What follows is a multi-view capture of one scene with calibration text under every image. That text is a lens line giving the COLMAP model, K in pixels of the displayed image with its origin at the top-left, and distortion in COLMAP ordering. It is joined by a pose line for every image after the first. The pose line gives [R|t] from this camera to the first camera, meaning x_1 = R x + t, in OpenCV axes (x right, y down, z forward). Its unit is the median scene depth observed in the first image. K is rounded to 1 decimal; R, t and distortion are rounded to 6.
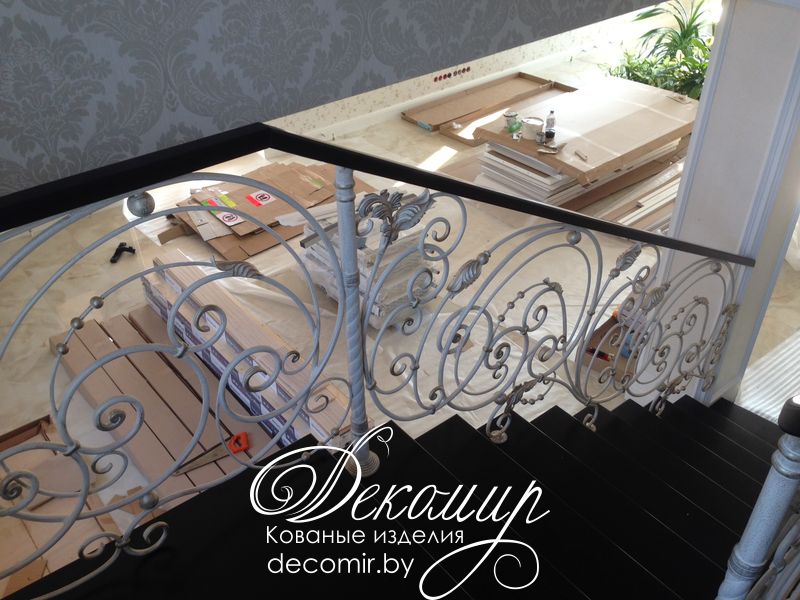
lens RADIAL K [[741.7, 0, 400.0], [0, 741.7, 300.0], [0, 0, 1]] dist [0.112557, -0.139986]
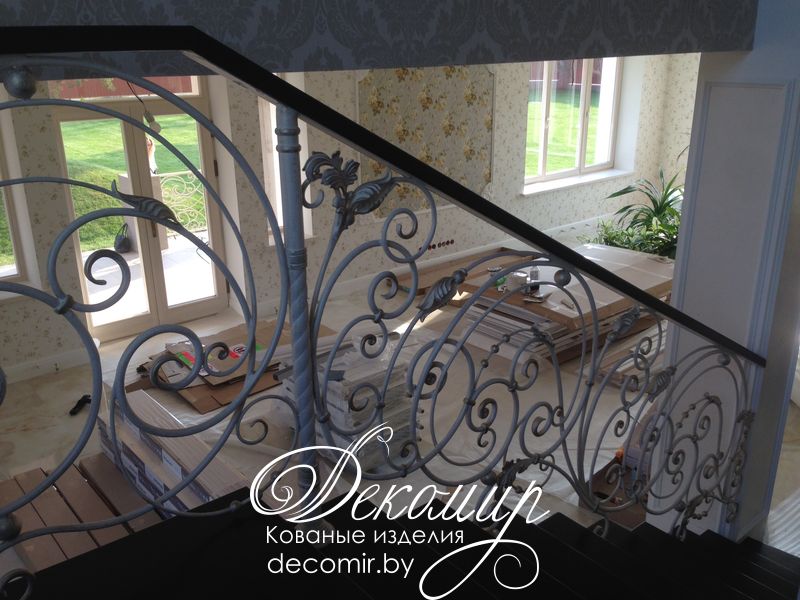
lens RADIAL K [[735.1, 0, 400.0], [0, 735.1, 300.0], [0, 0, 1]] dist [0.138185, -0.249056]
pose [[0.999947, -0.005036, 0.009019, 0.023745], [0.007409, 0.958081, -0.286400, 0.141223], [-0.007199, 0.286452, 0.958068, 0.124171]]
